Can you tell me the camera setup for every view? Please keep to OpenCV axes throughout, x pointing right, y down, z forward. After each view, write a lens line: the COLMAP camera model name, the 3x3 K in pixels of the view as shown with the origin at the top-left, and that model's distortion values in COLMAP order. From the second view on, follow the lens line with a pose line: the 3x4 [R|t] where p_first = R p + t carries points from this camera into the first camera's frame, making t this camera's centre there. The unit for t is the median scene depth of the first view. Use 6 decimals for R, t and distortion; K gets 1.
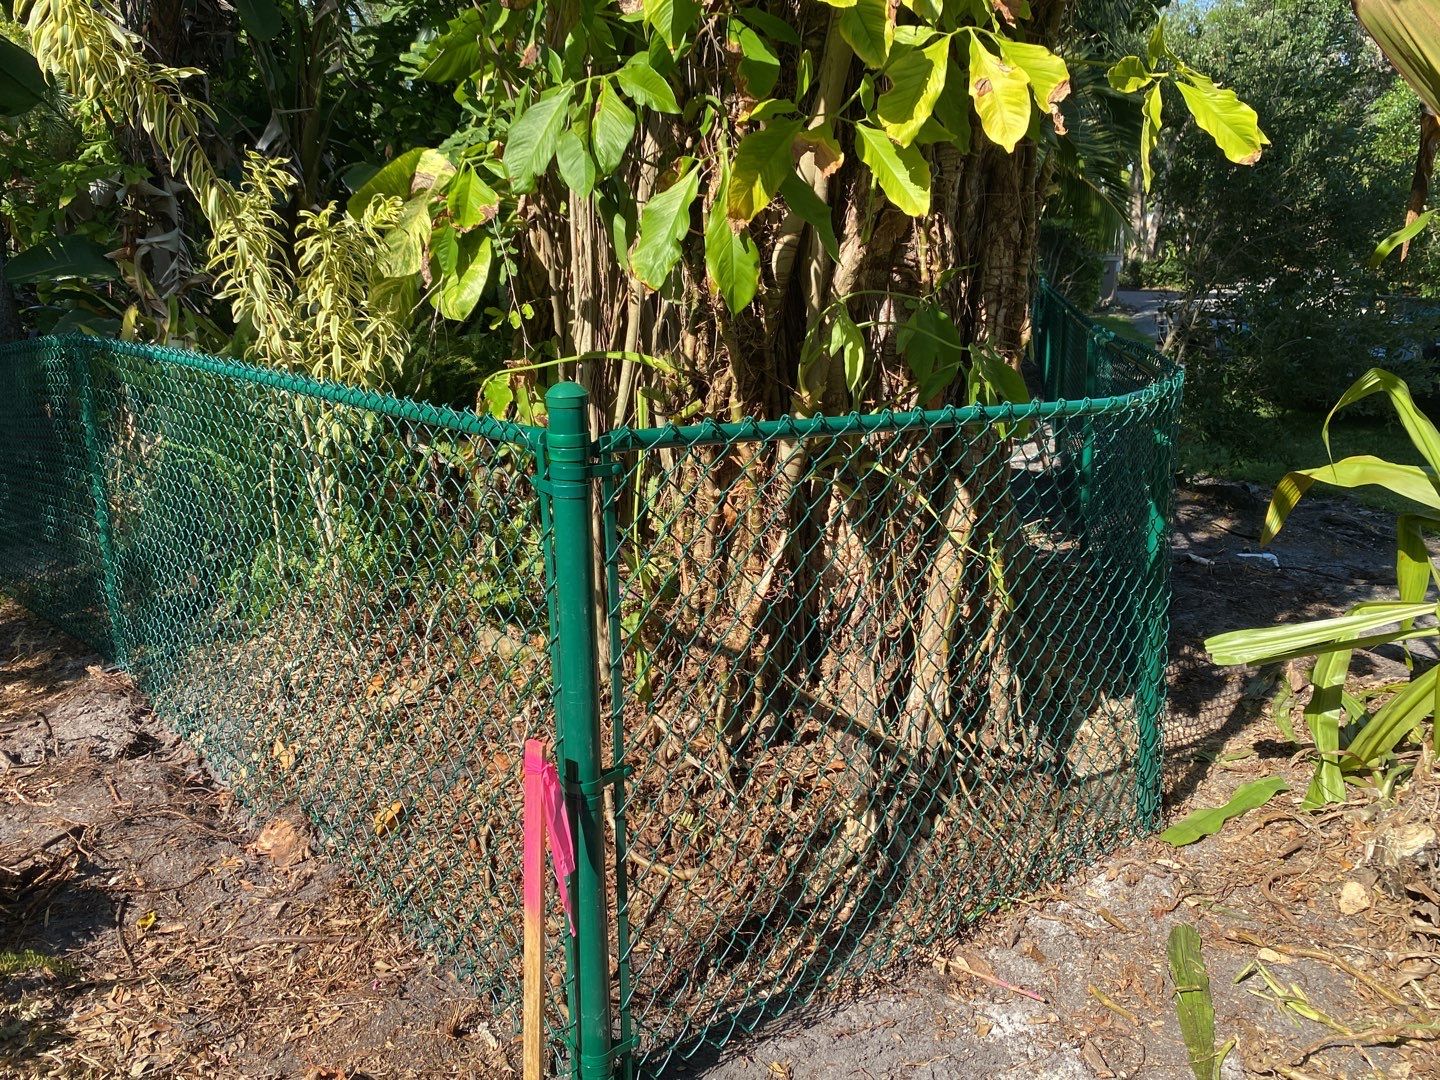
lens RADIAL K [[1177.5, 0, 725.0], [0, 1177.5, 537.2], [0, 0, 1]] dist [0.067287, -0.102906]
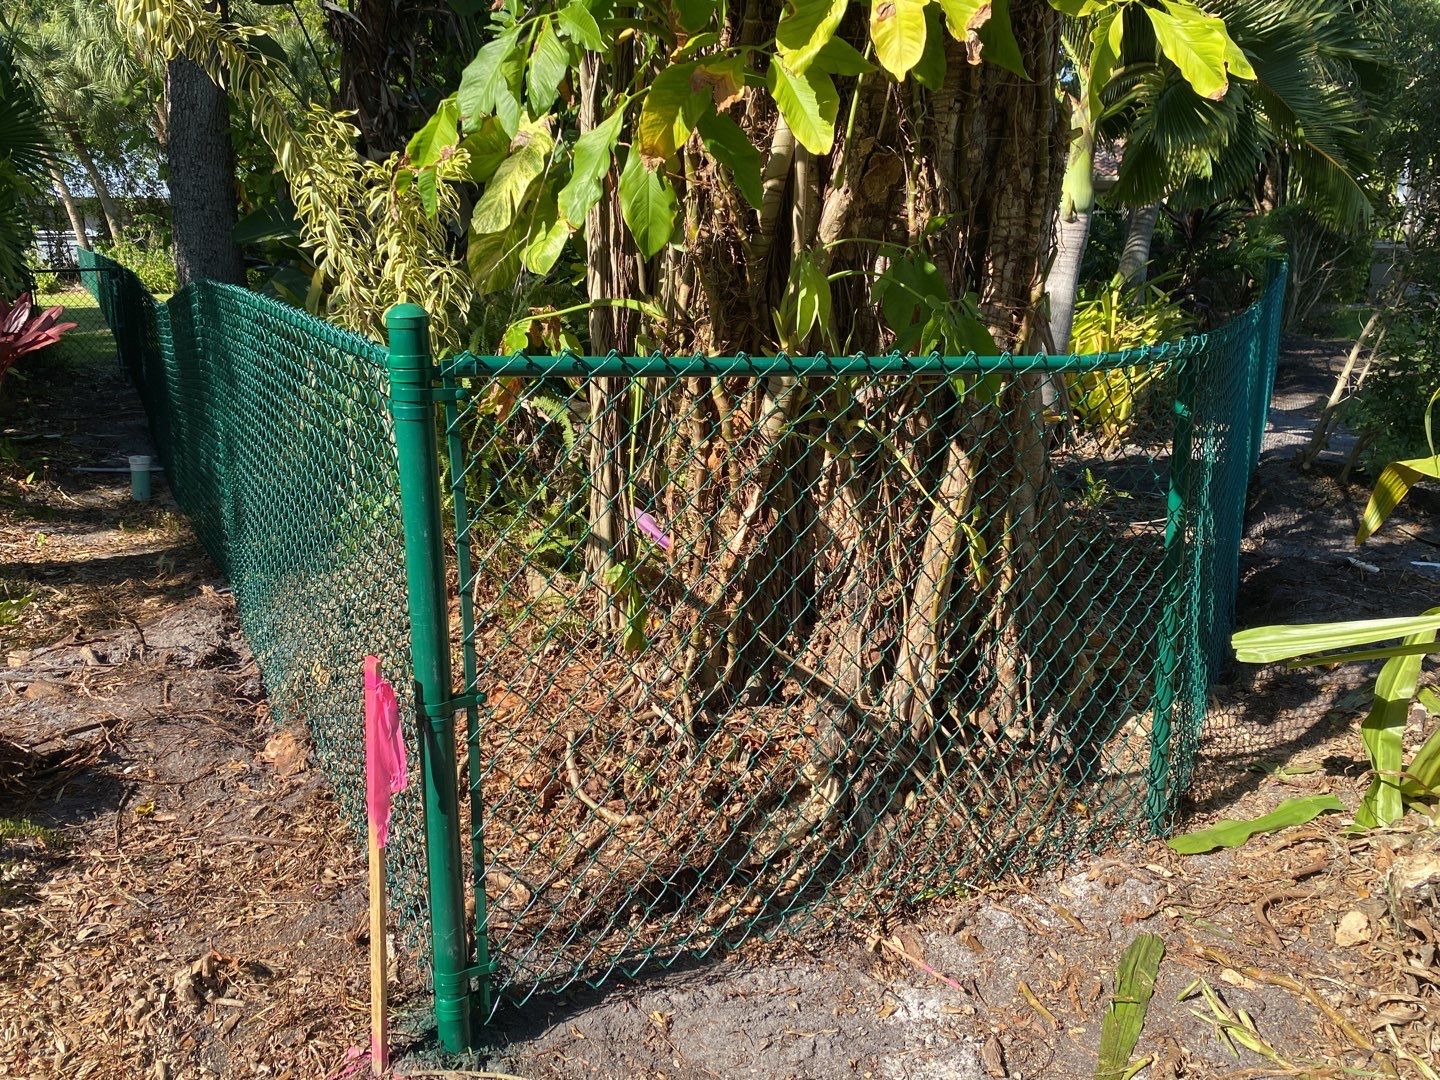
lens RADIAL K [[1177.5, 0, 725.0], [0, 1177.5, 537.2], [0, 0, 1]] dist [0.067287, -0.102906]
pose [[0.979290, 0.063089, -0.192382, 0.208233], [-0.060294, 0.997973, 0.020354, 0.018848], [0.193277, -0.008333, 0.981109, 0.033492]]
